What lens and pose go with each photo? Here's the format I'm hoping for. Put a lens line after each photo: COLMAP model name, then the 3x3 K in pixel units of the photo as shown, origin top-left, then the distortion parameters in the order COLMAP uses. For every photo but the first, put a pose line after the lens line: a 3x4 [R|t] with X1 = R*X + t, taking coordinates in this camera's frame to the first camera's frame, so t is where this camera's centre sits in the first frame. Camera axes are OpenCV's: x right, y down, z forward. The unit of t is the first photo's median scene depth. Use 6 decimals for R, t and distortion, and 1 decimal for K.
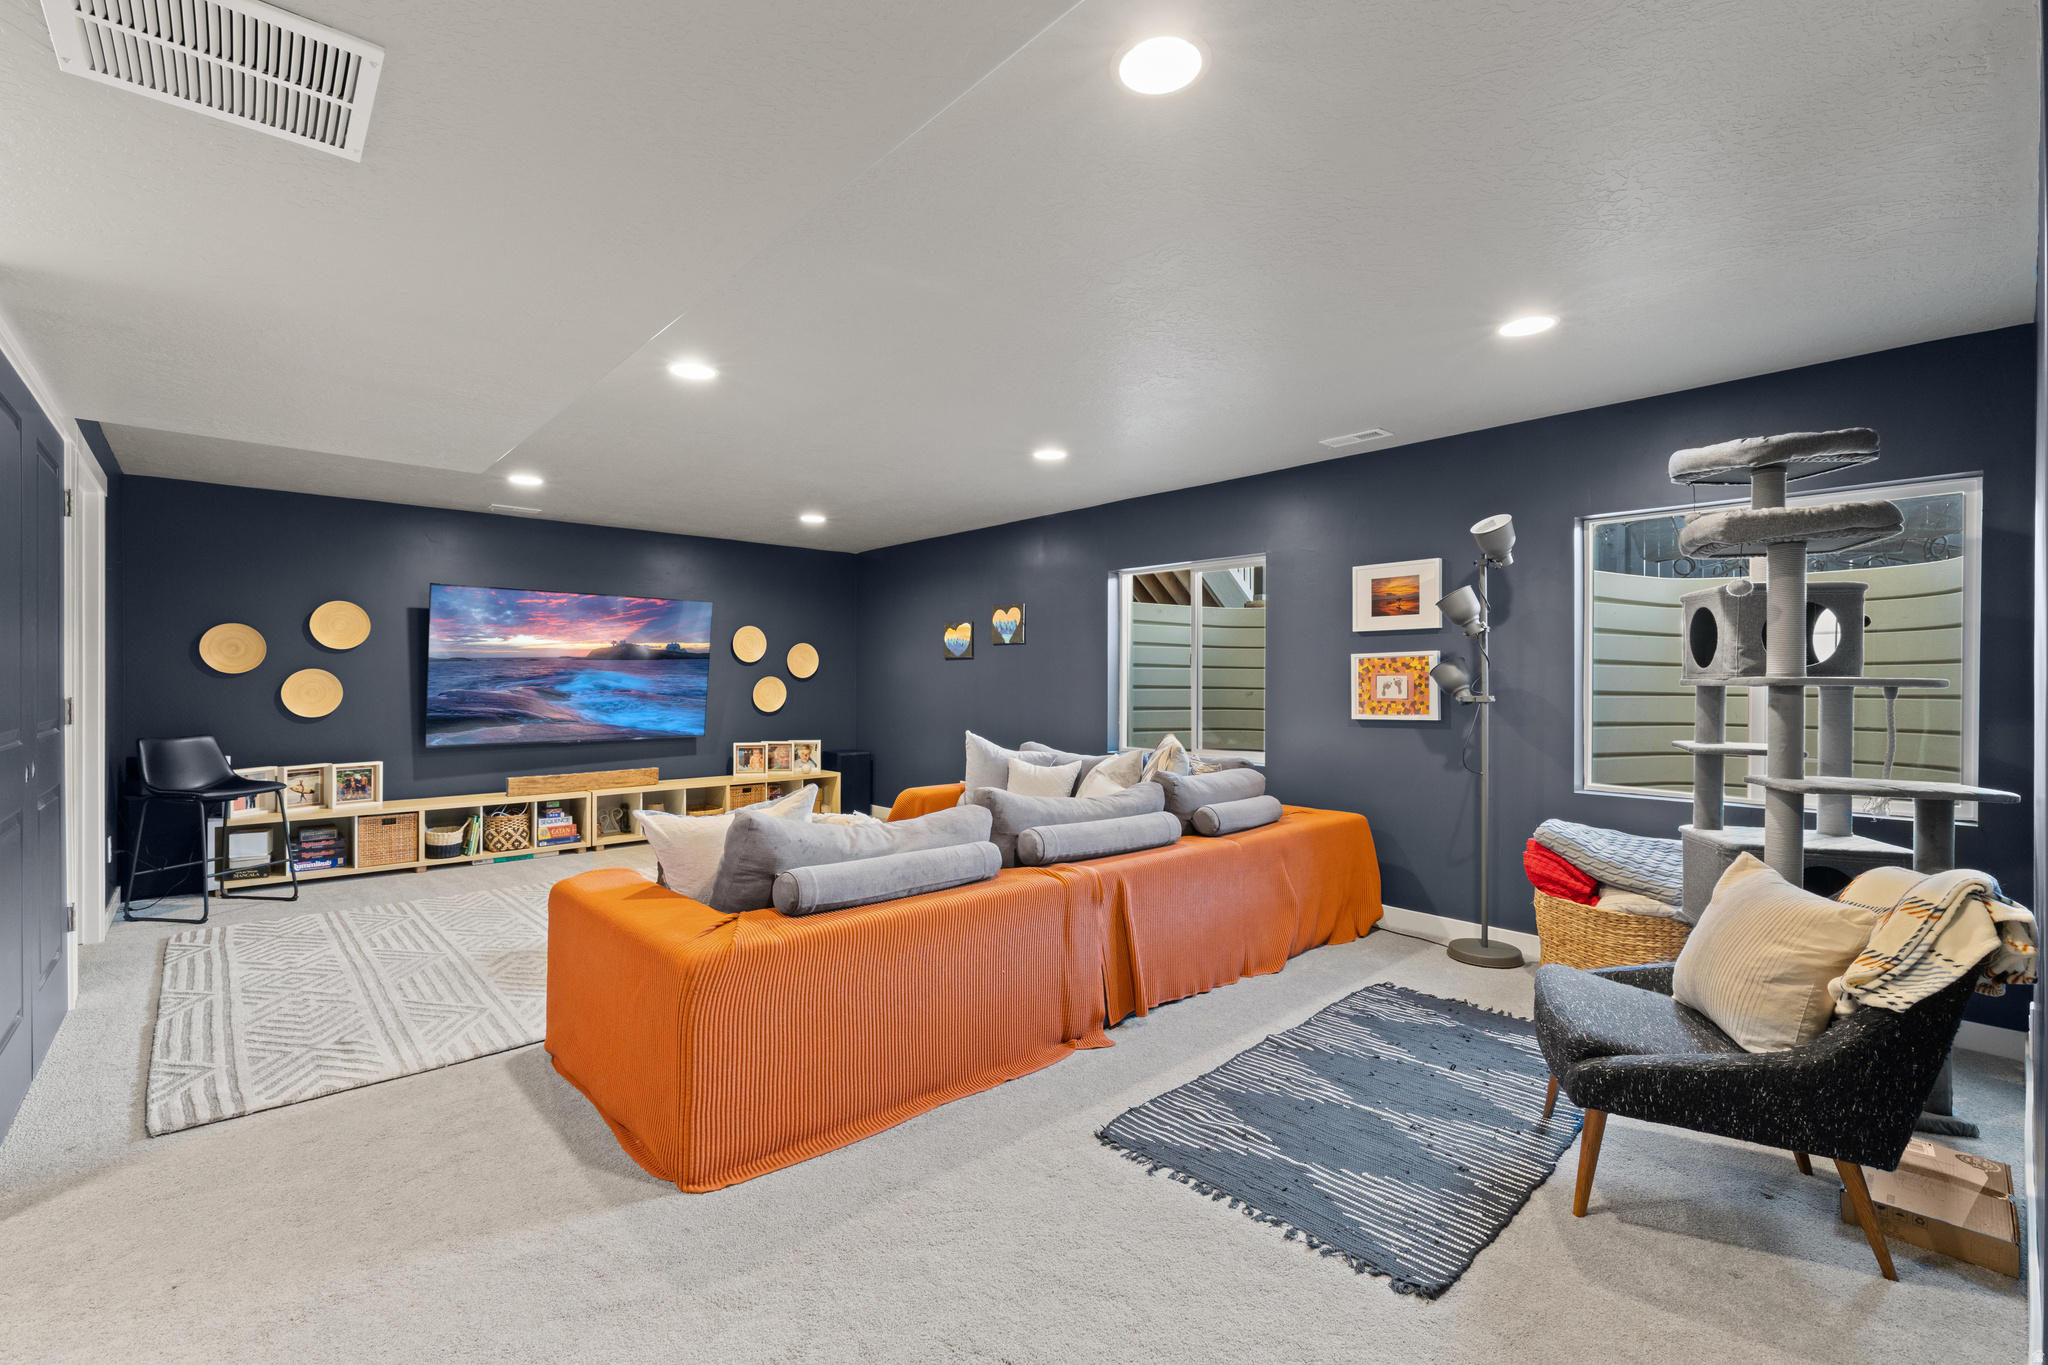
lens RADIAL K [[885.4, 0, 1026.4], [0, 885.4, 675.1], [0, 0, 1]] dist [0.000408, 0.000060]
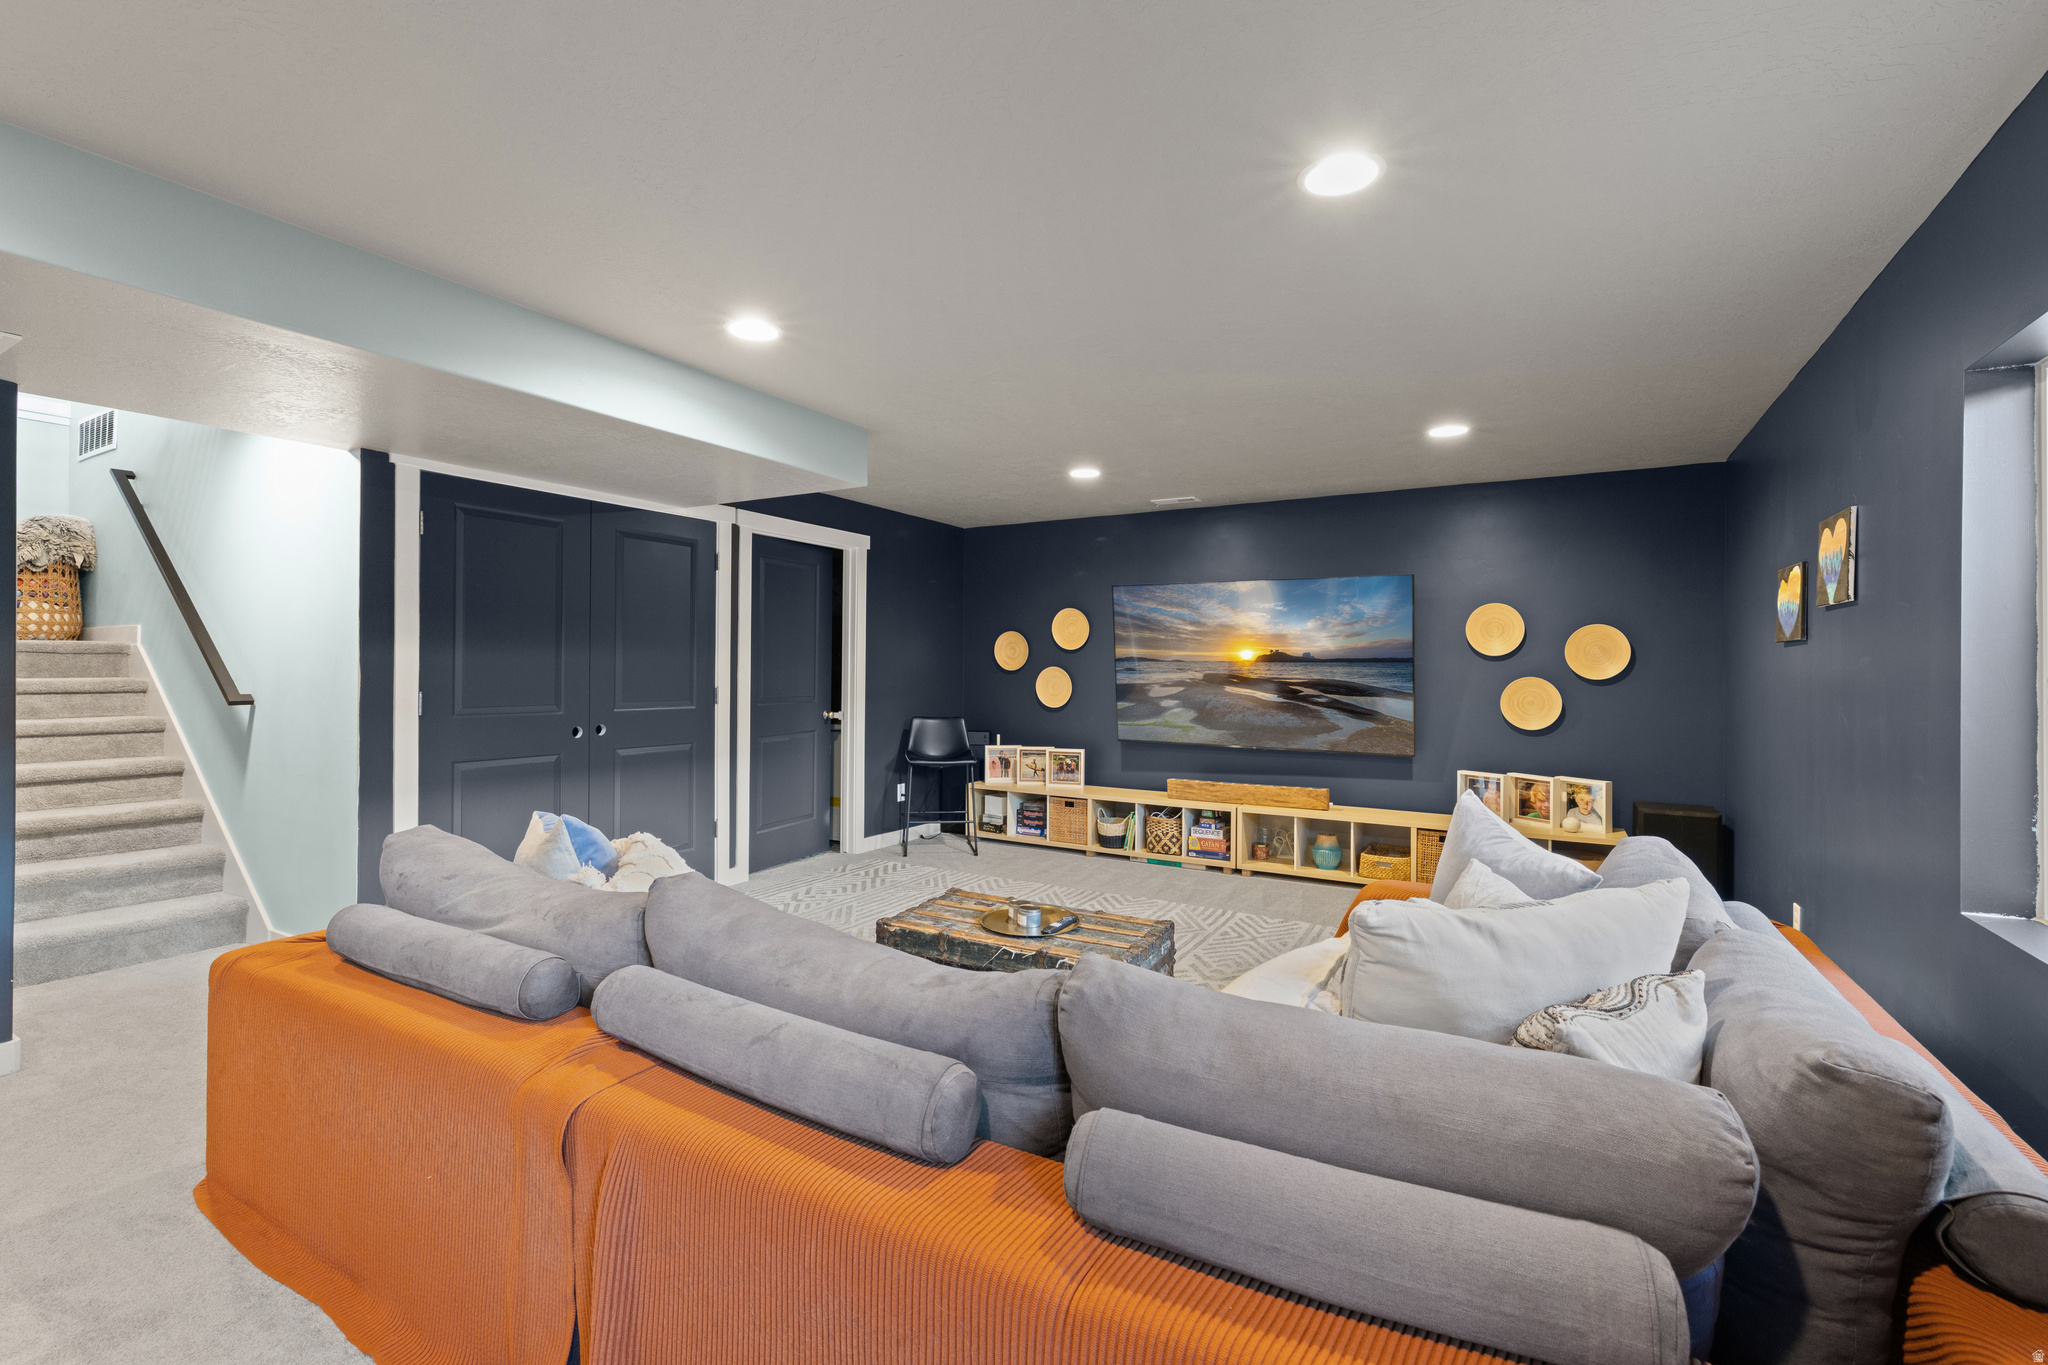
lens RADIAL K [[885.4, 0, 1026.4], [0, 885.4, 675.1], [0, 0, 1]] dist [0.000408, 0.000060]
pose [[0.312966, 0.009220, -0.949720, 0.285002], [-0.003543, 0.999957, 0.008540, -0.004941], [0.949758, 0.000692, 0.312985, 0.549593]]
